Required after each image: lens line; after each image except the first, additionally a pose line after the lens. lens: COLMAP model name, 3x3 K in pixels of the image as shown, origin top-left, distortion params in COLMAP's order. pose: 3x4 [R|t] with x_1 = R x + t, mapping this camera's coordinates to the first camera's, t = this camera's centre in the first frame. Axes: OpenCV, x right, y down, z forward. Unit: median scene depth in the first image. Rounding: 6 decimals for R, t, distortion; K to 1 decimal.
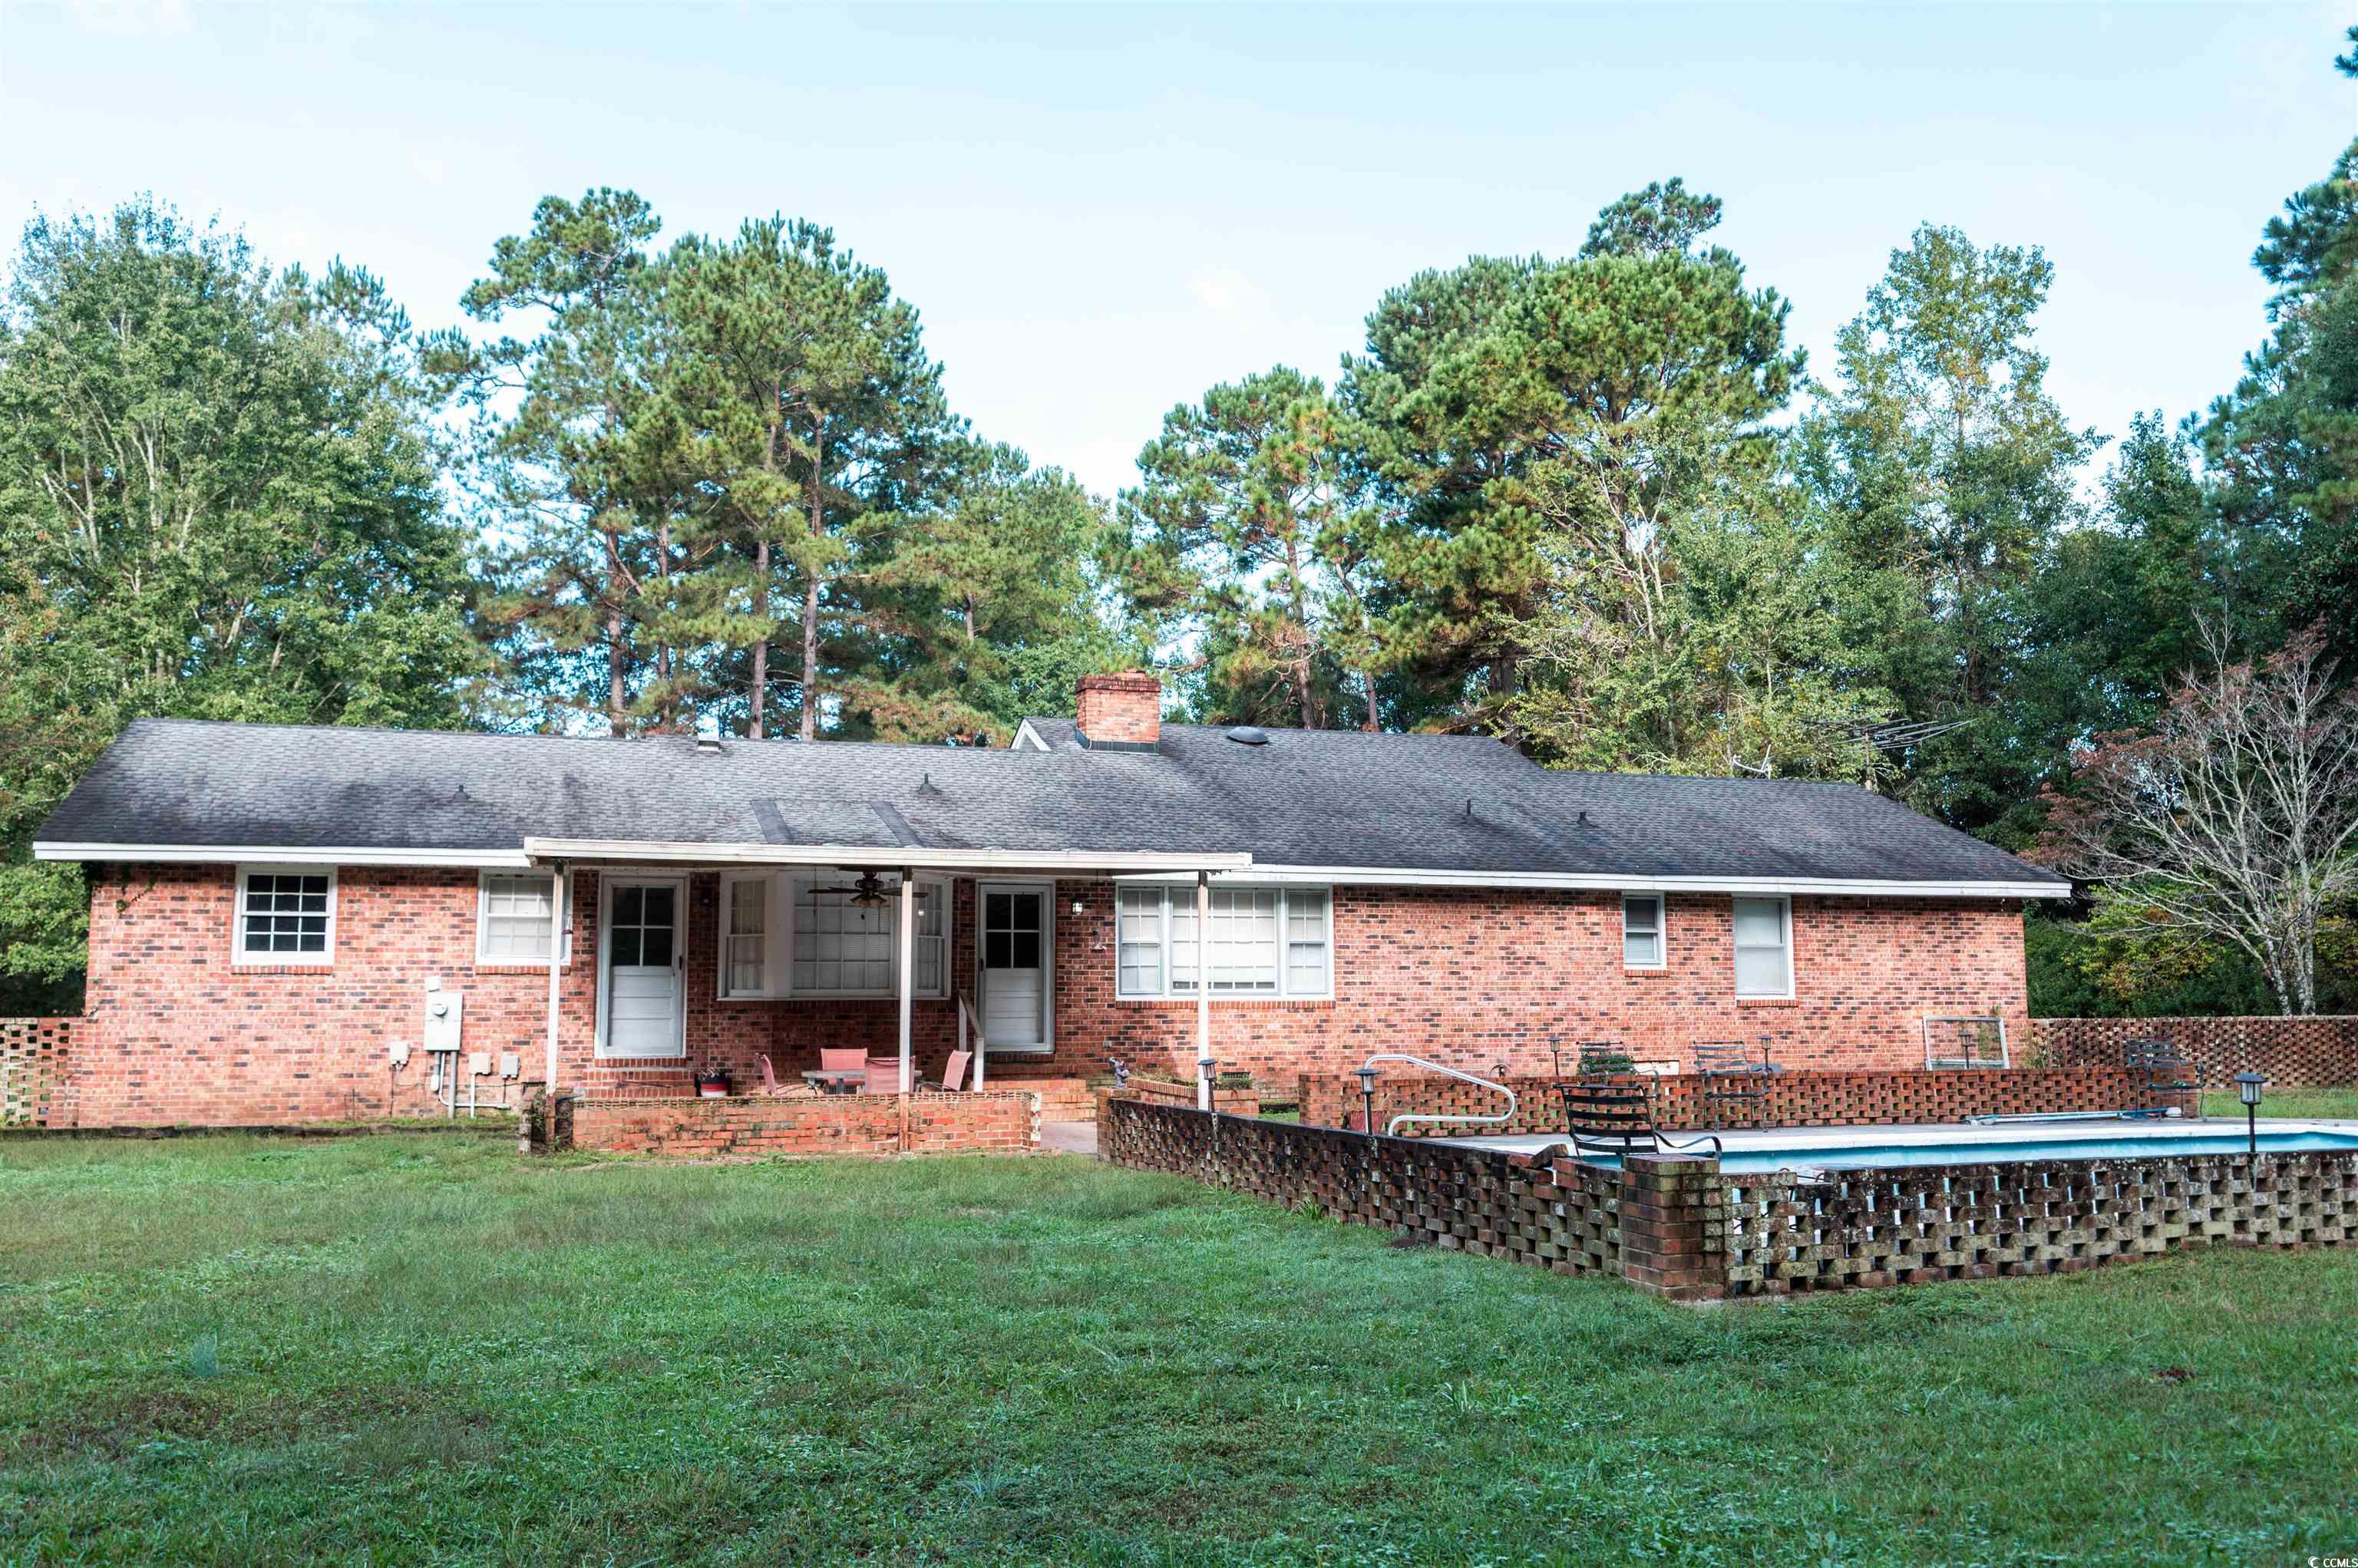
lens RADIAL K [[1951.3, 0, 1179.0], [0, 1951.3, 784.0], [0, 0, 1]] dist [0.000600, -0.002984]
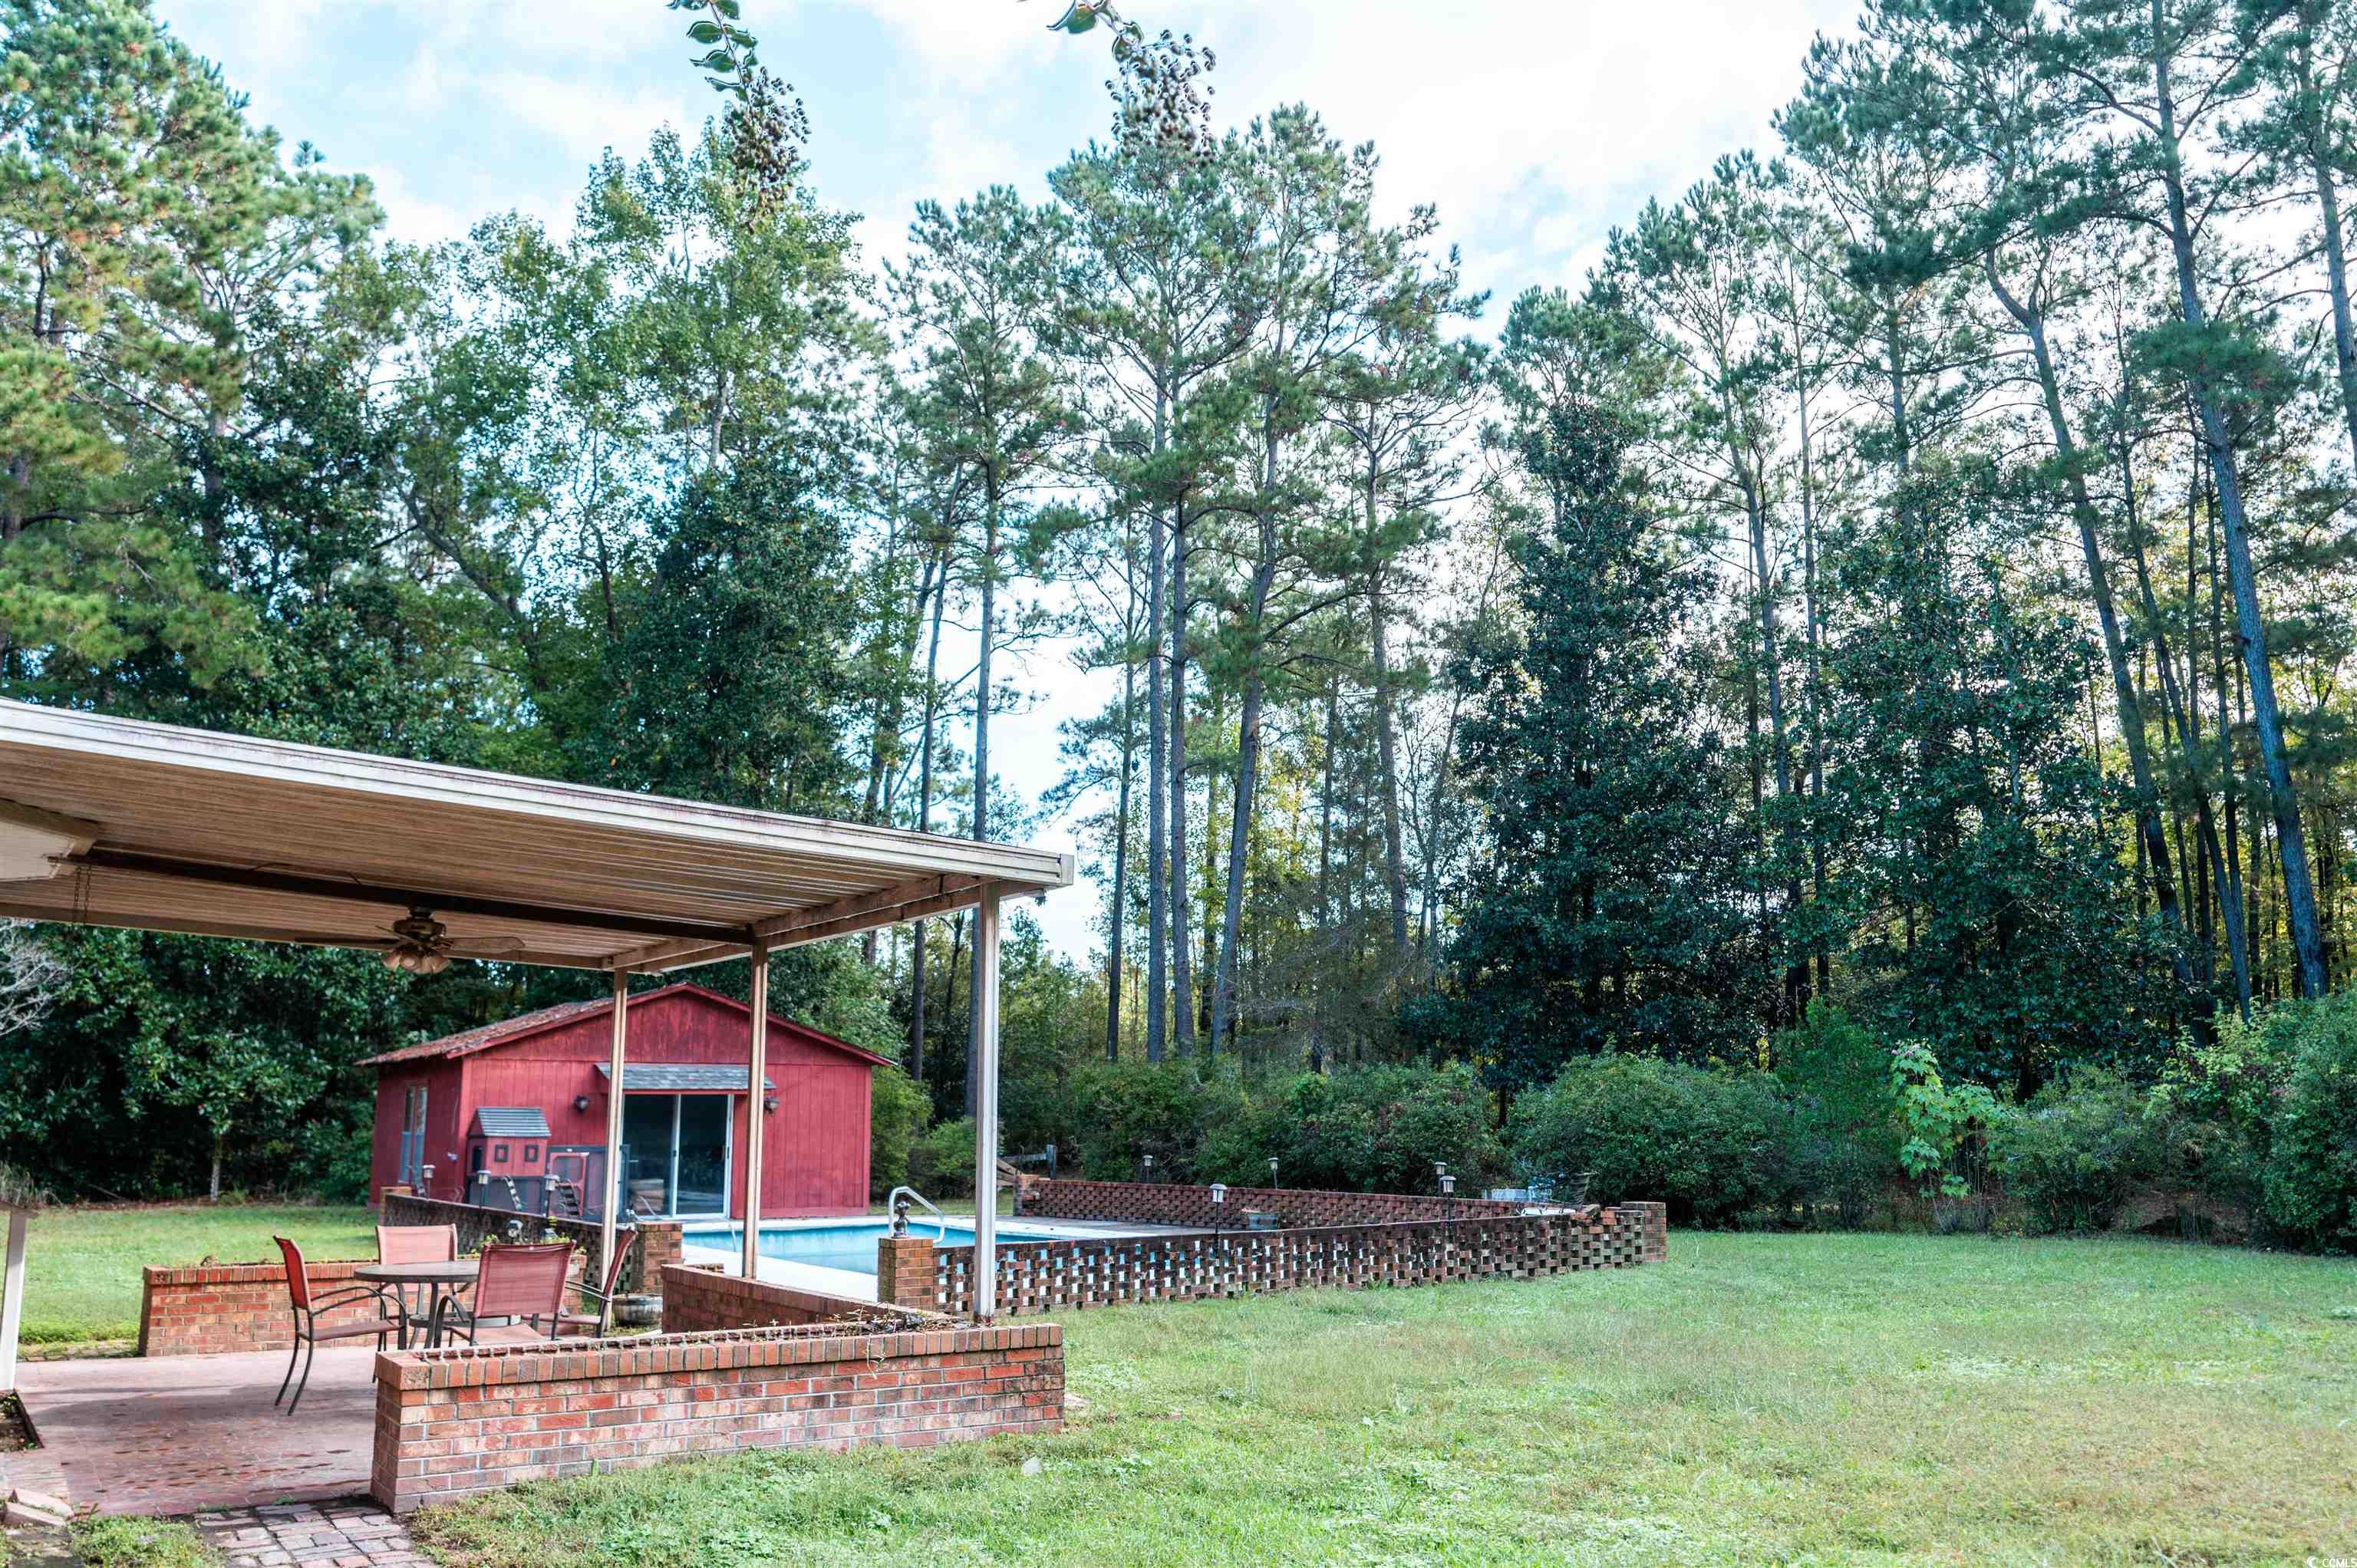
lens RADIAL K [[1950.4, 0, 1178.5], [0, 1950.4, 784.0], [0, 0, 1]] dist [0.000600, -0.002984]
pose [[-0.290008, 0.165913, 0.942533, -0.621539], [-0.099423, 0.974306, -0.202097, 0.083422], [-0.951846, -0.152320, -0.266061, 0.779393]]
